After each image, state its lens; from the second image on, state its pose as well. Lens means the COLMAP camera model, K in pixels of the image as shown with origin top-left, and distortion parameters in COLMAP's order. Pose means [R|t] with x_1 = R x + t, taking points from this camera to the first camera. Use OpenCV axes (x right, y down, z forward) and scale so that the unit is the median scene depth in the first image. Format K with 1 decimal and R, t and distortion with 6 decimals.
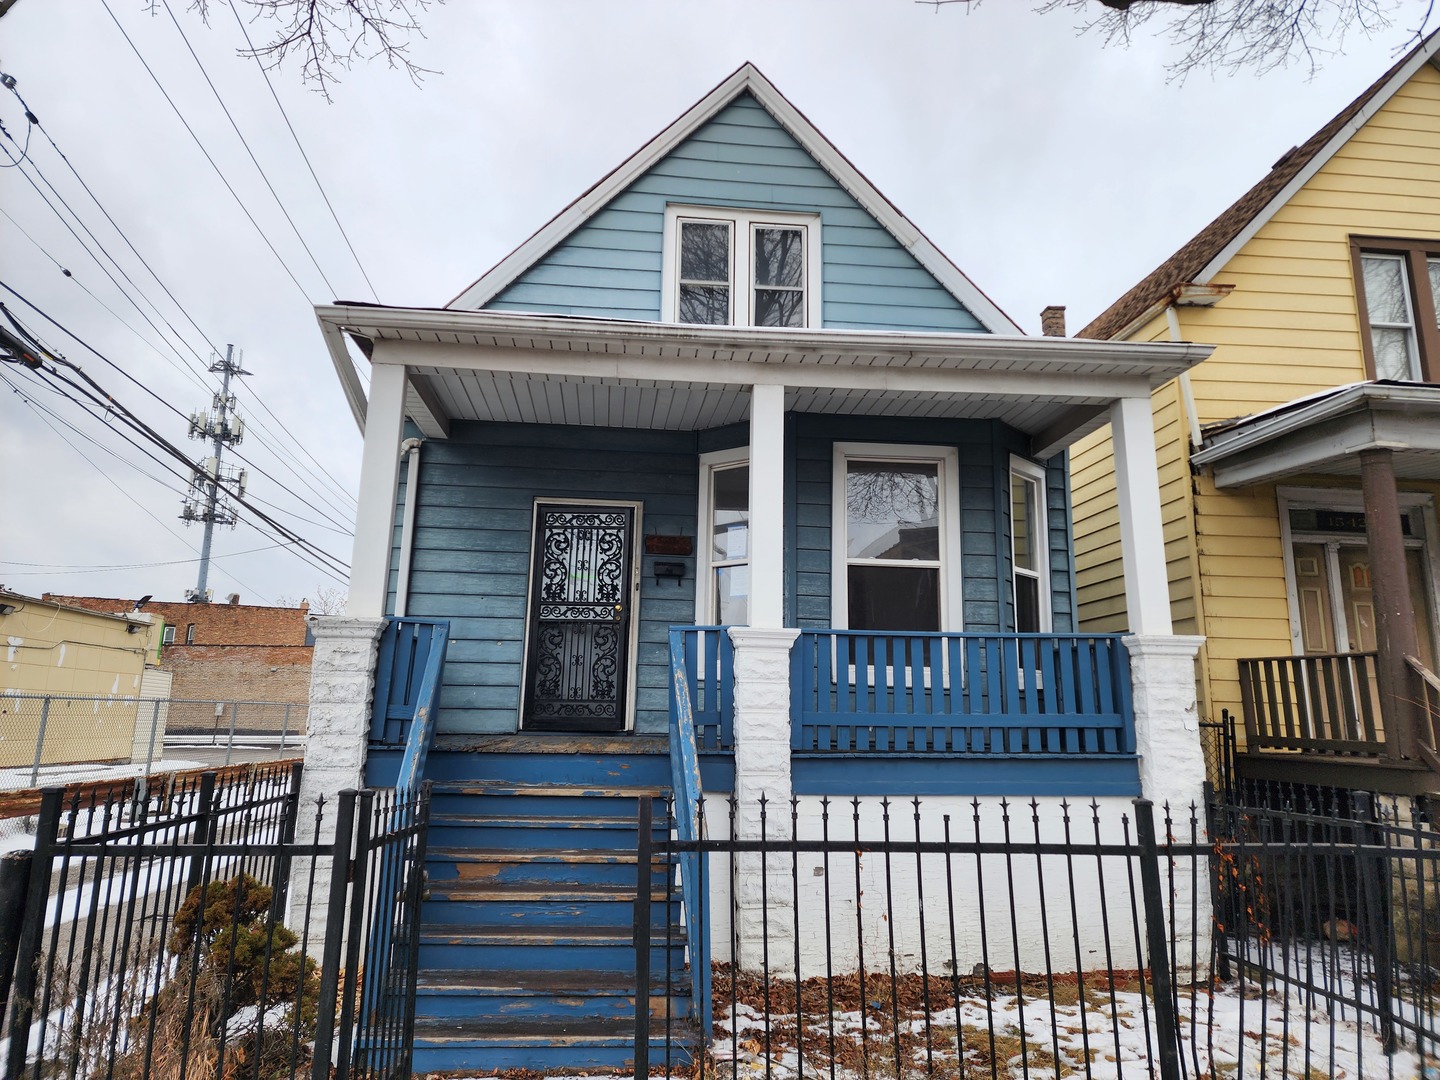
lens RADIAL K [[973.2, 0, 712.8], [0, 973.2, 531.4], [0, 0, 1]] dist [0.046511, -0.011365]
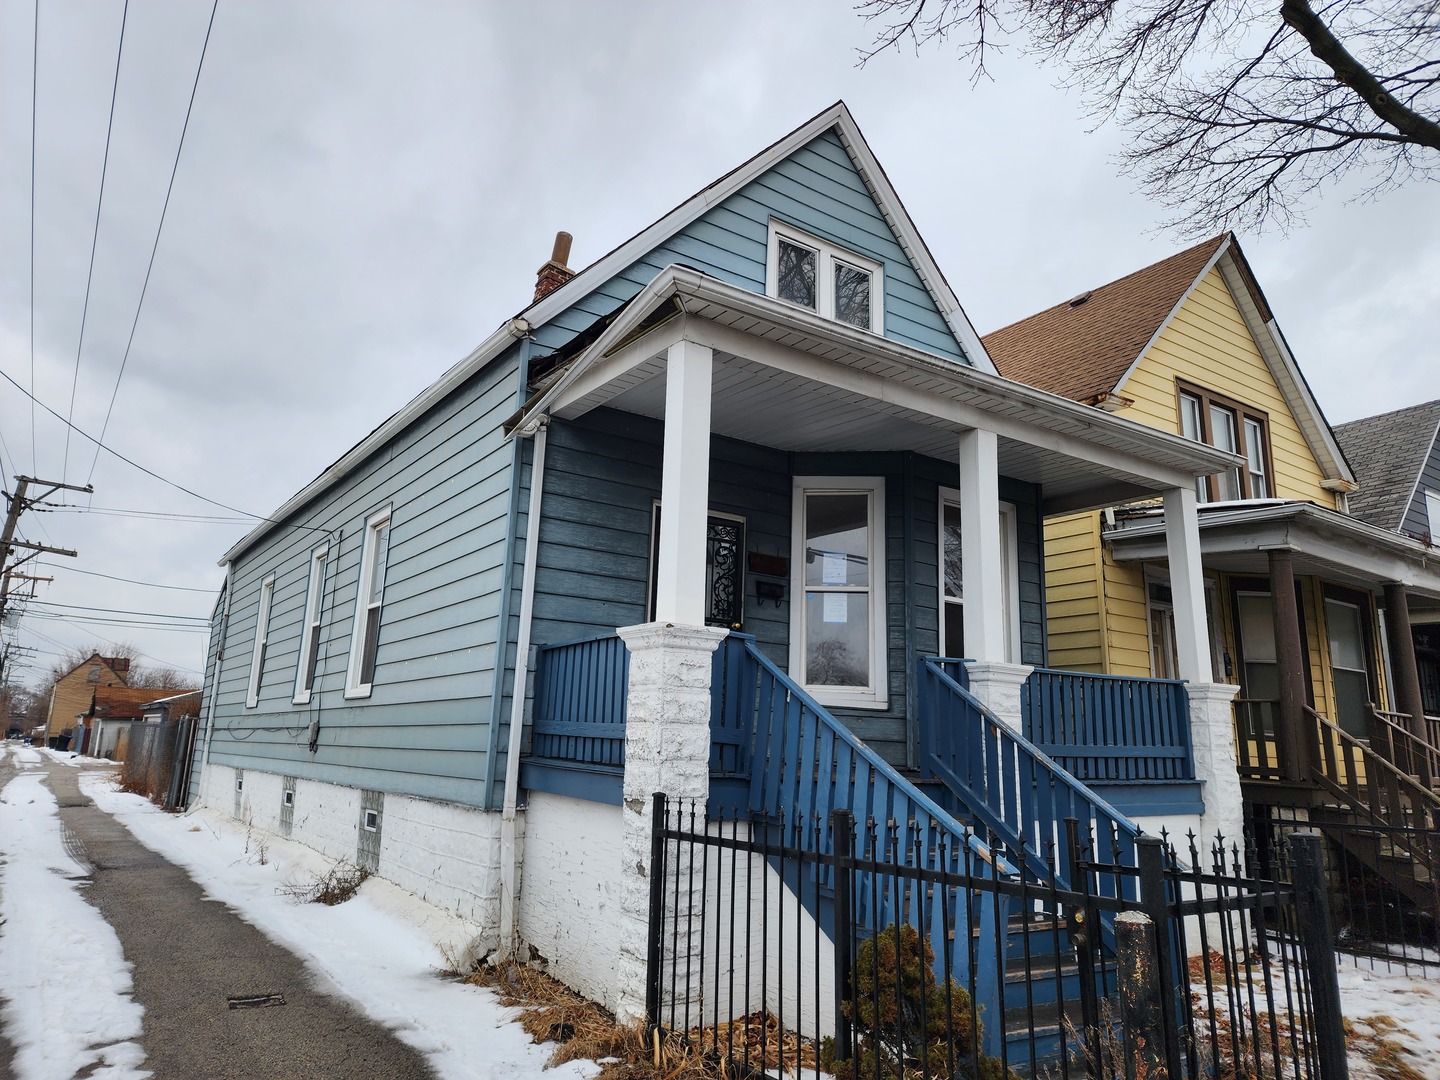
lens RADIAL K [[973.2, 0, 713.7], [0, 973.2, 540.3], [0, 0, 1]] dist [0.046511, -0.011365]
pose [[0.875757, 0.109935, 0.470068, -0.562695], [-0.107659, 0.993679, -0.031820, 0.027165], [-0.470595, -0.022741, 0.882056, 0.163442]]
